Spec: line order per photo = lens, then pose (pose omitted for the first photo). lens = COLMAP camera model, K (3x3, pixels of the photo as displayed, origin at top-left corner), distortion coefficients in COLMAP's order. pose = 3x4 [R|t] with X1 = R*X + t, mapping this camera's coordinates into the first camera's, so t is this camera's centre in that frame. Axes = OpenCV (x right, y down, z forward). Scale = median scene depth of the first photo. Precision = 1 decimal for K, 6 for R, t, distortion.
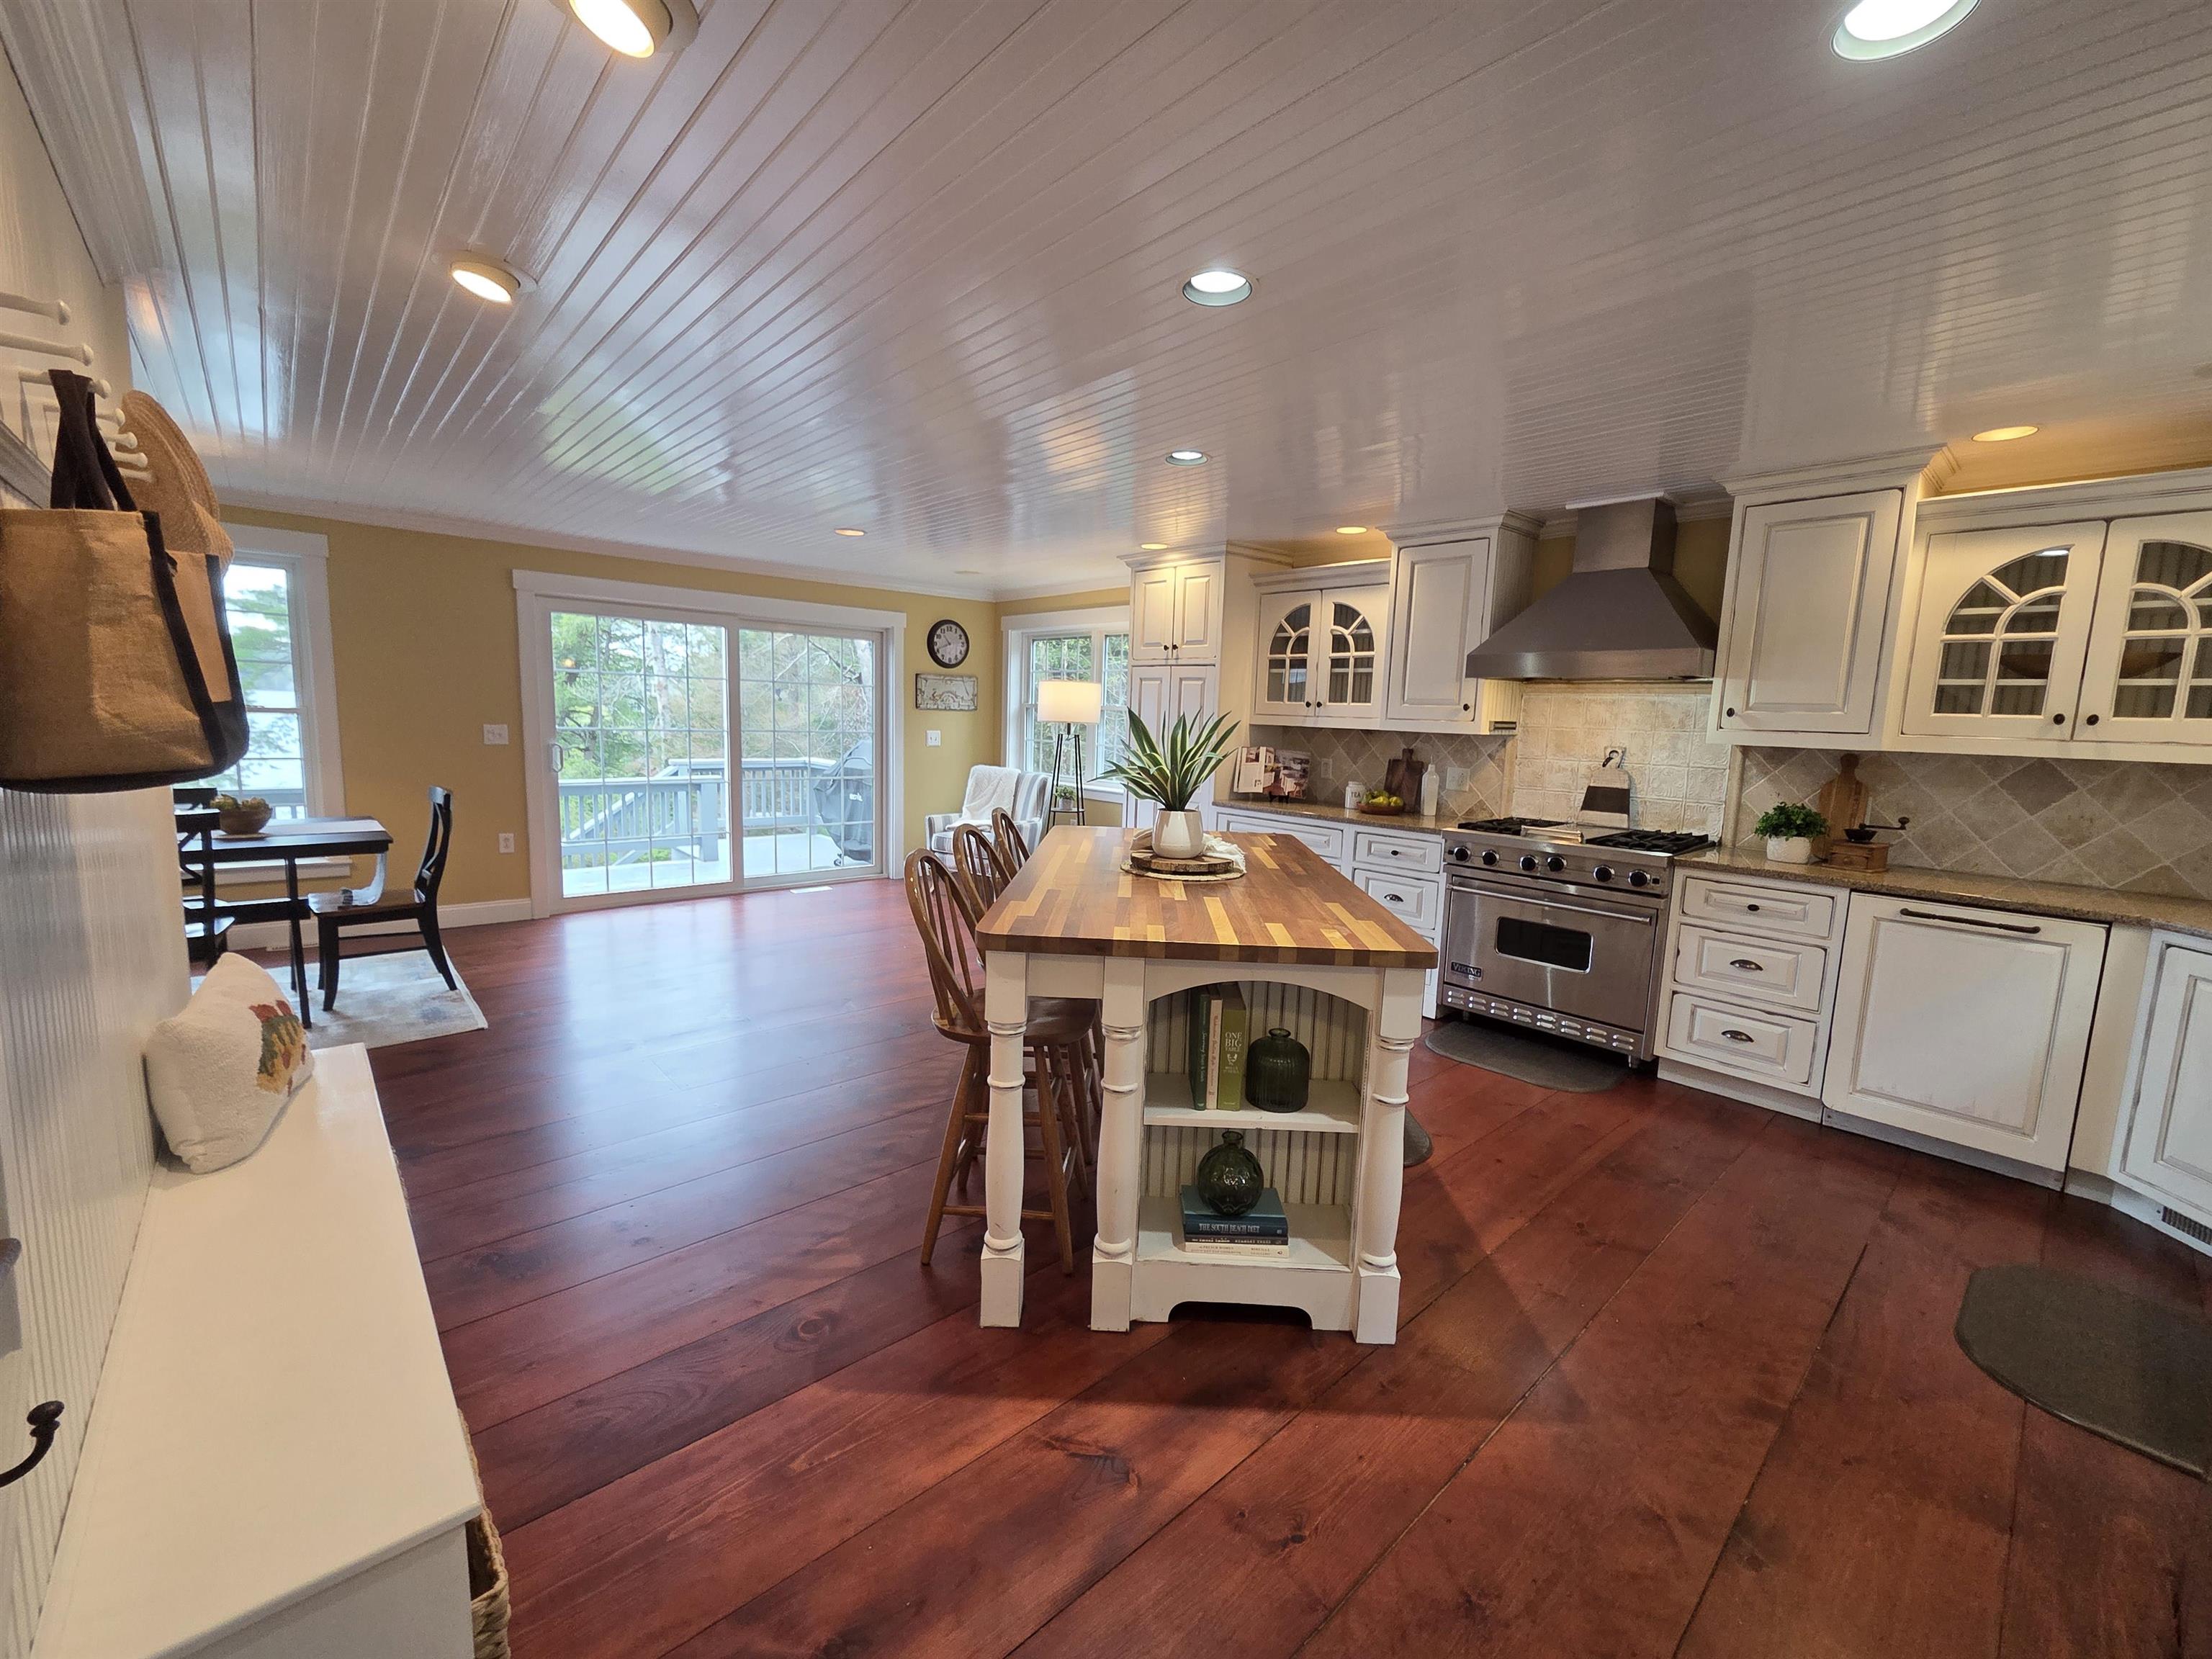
lens RADIAL K [[904.6, 0, 1117.3], [0, 904.6, 834.4], [0, 0, 1]] dist [0.003616, -0.000187]
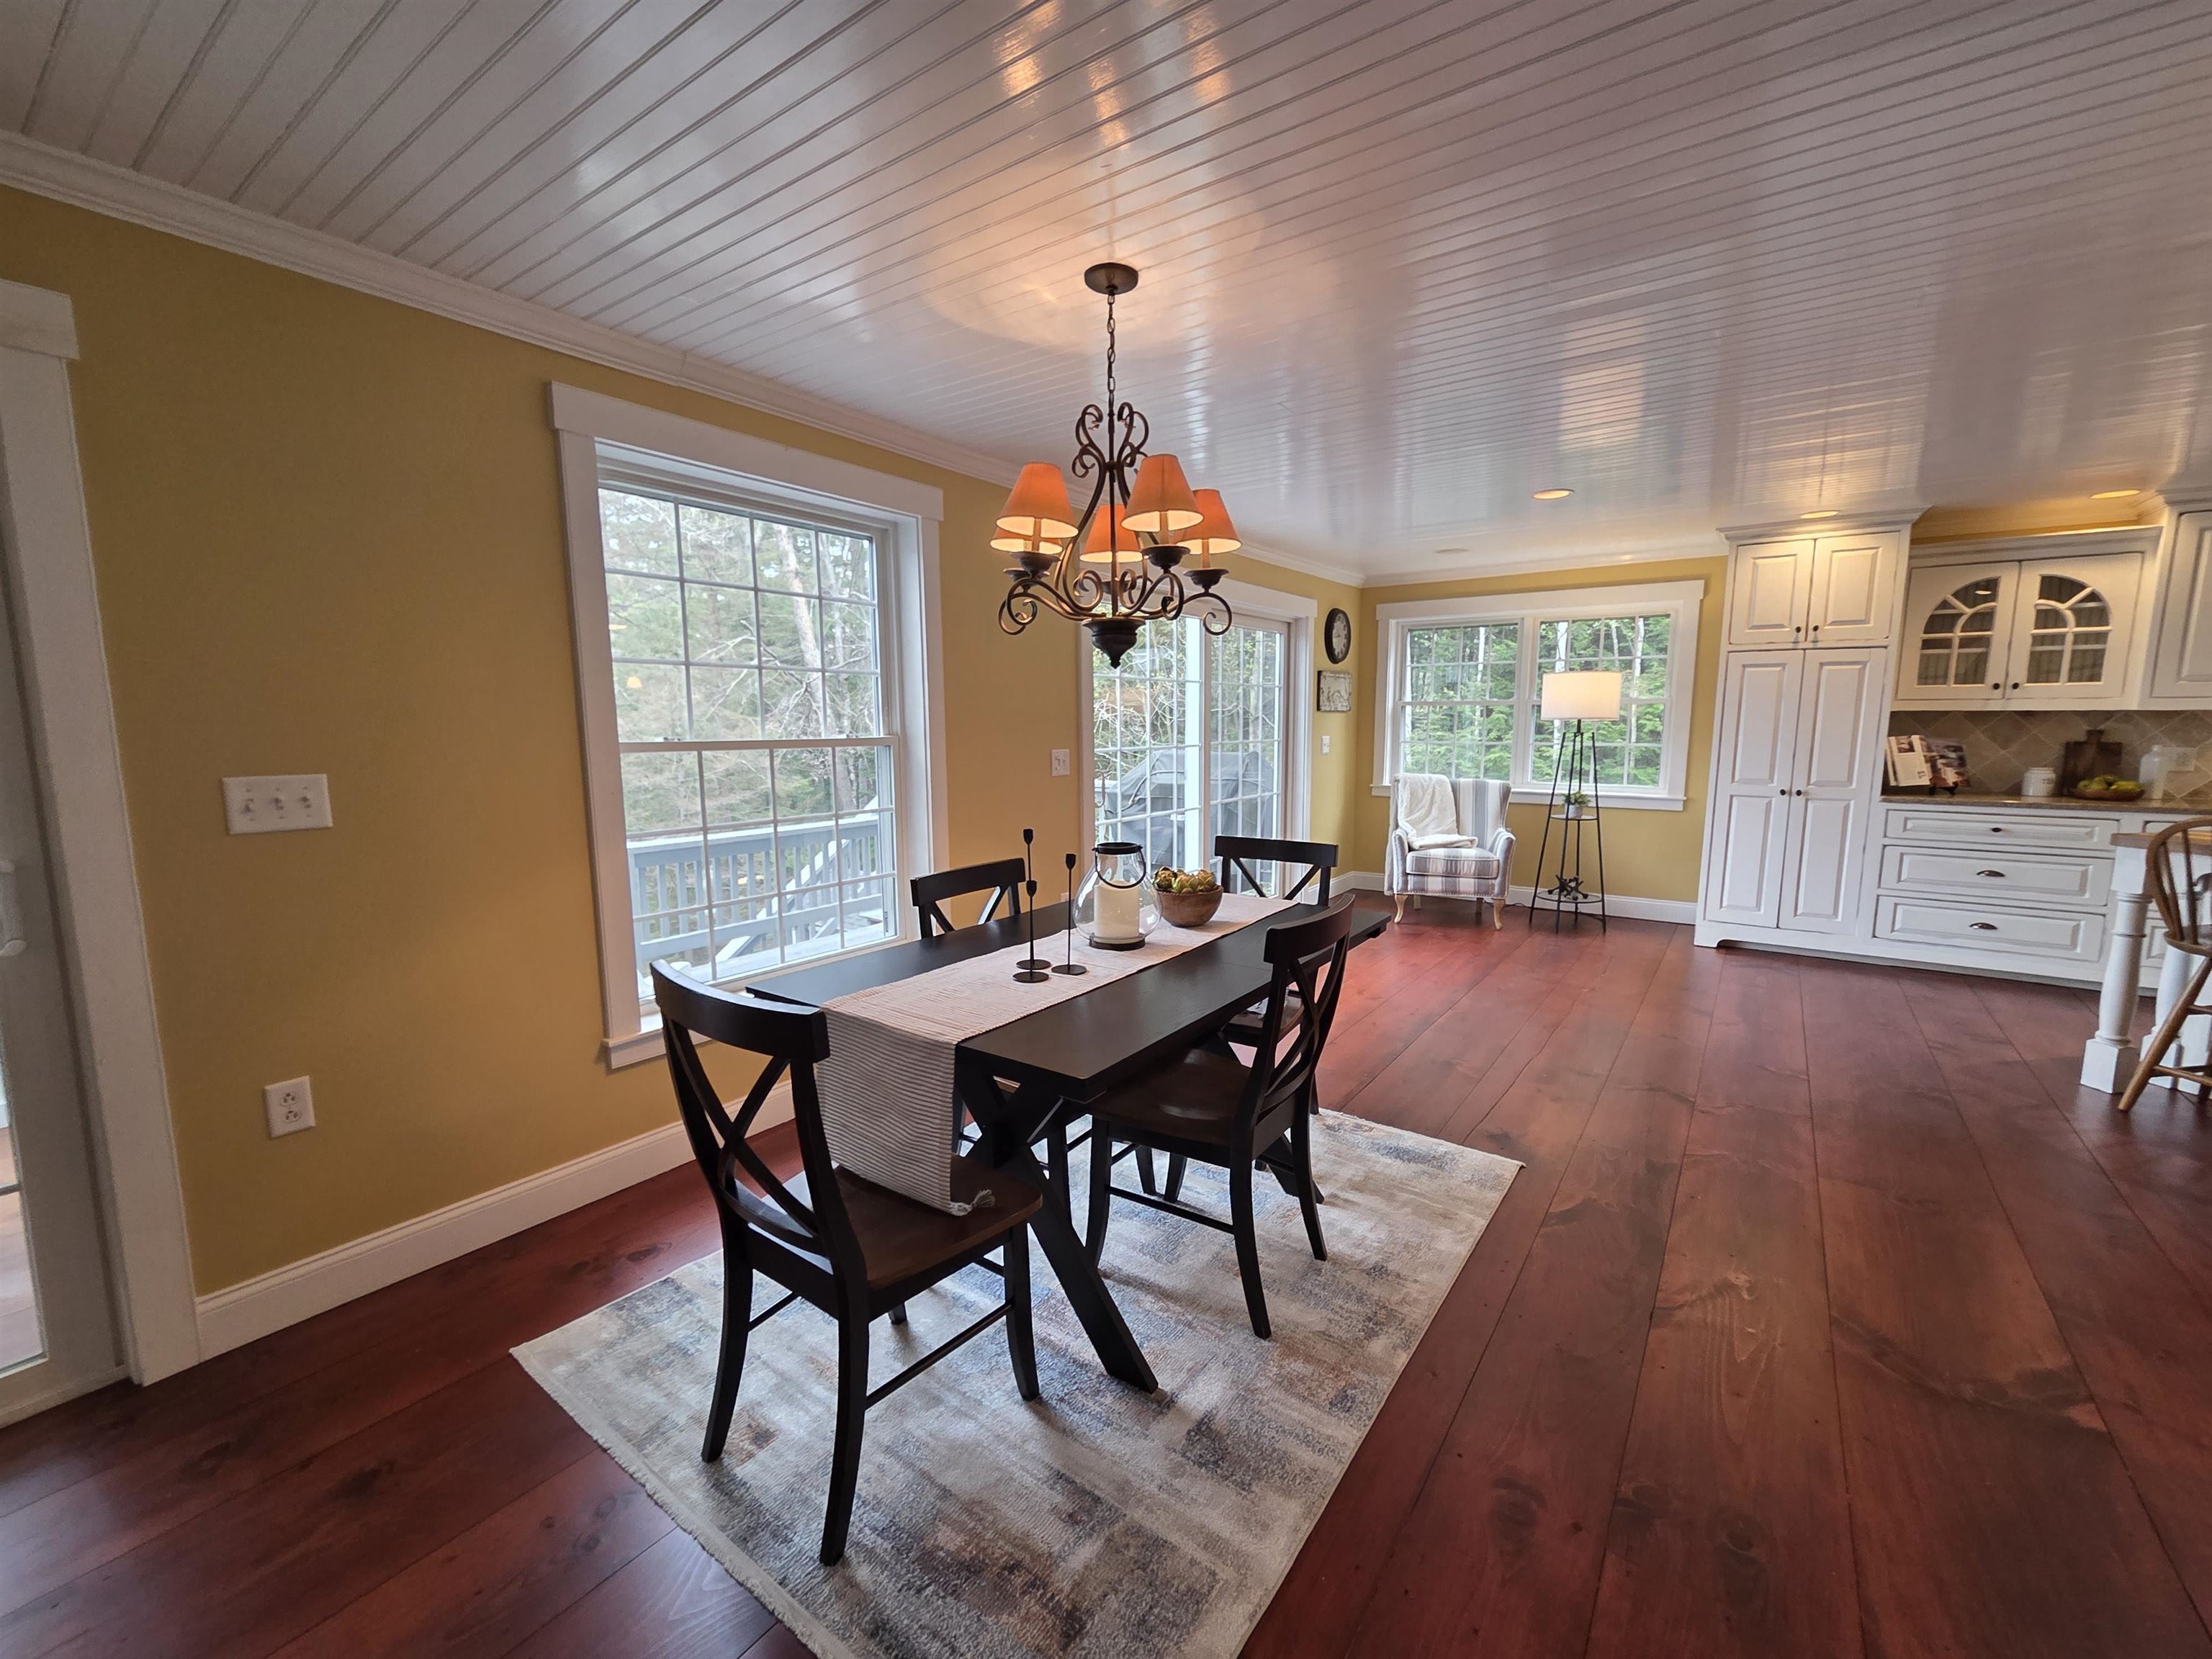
lens RADIAL K [[915.1, 0, 1110.1], [0, 915.1, 844.1], [0, 0, 1]] dist [0.001686, -0.000123]
pose [[0.977444, -0.066686, 0.200388, -1.188005], [0.064699, 0.997769, 0.016456, -0.078164], [-0.201039, -0.003120, 0.979578, 0.365387]]
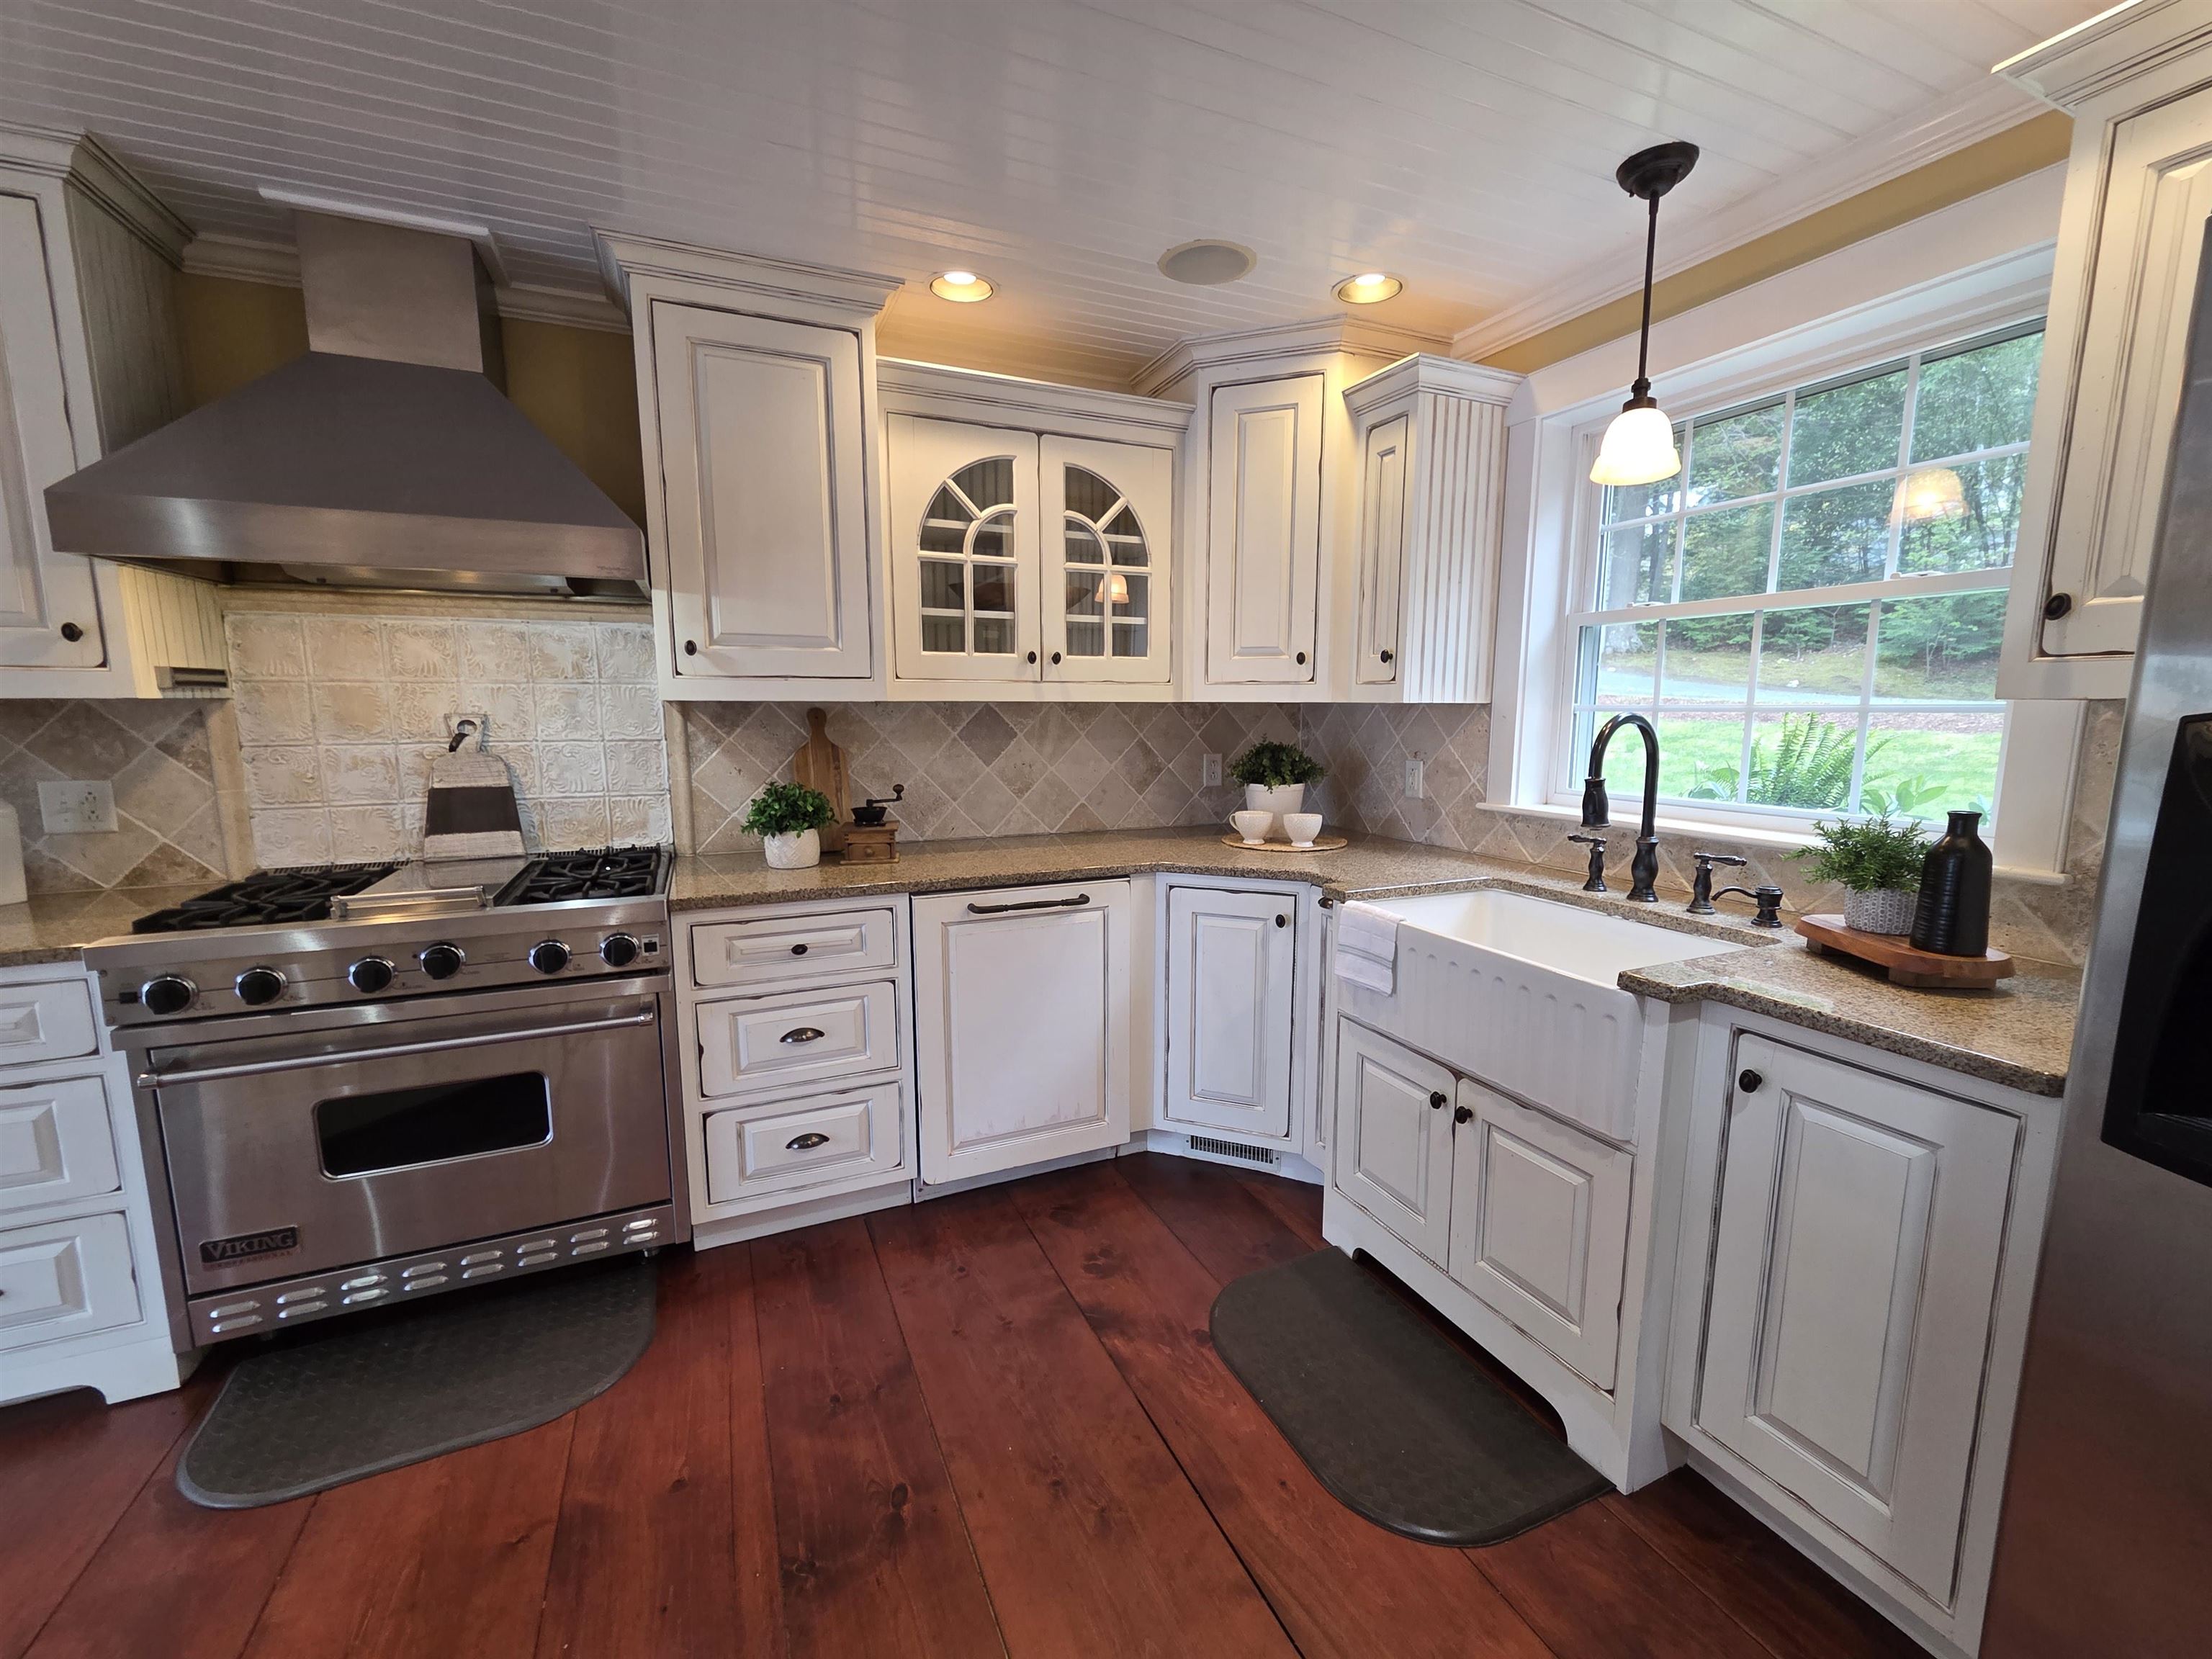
lens RADIAL K [[907.4, 0, 1115.6], [0, 907.4, 831.7], [0, 0, 1]] dist [0.003157, -0.000726]
pose [[0.315137, -0.164161, 0.934740, 0.161683], [0.135746, 0.982596, 0.126801, -0.048323], [-0.939288, 0.086928, 0.331937, 0.509416]]
